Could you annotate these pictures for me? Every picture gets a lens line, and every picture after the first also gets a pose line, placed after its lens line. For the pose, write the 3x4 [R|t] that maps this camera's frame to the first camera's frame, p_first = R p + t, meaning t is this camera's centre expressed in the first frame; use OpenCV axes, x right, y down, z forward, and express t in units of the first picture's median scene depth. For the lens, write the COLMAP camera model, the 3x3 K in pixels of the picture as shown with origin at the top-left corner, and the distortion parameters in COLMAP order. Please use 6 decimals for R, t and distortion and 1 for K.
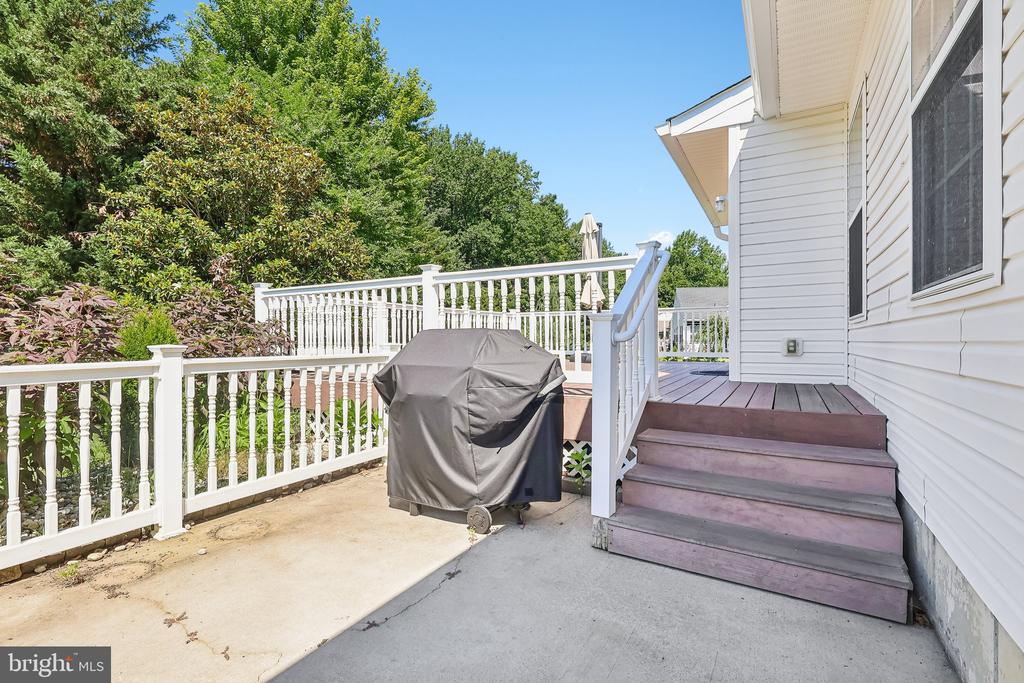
lens RADIAL K [[478.6, 0, 505.2], [0, 478.6, 341.1], [0, 0, 1]] dist [-0.003452, -0.001737]
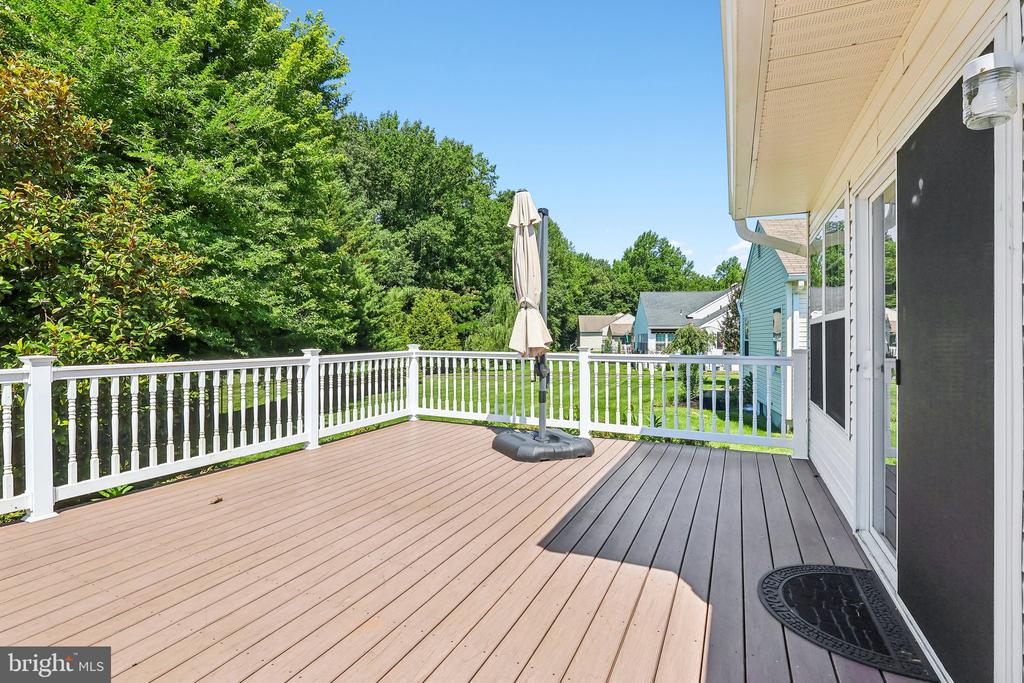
lens RADIAL K [[478.6, 0, 506.5], [0, 478.6, 337.1], [0, 0, 1]] dist [-0.003452, -0.001737]
pose [[0.996798, 0.002358, 0.079923, 0.043625], [-0.002037, 0.999990, -0.004099, -0.033865], [-0.079932, 0.003923, 0.996793, 0.161550]]
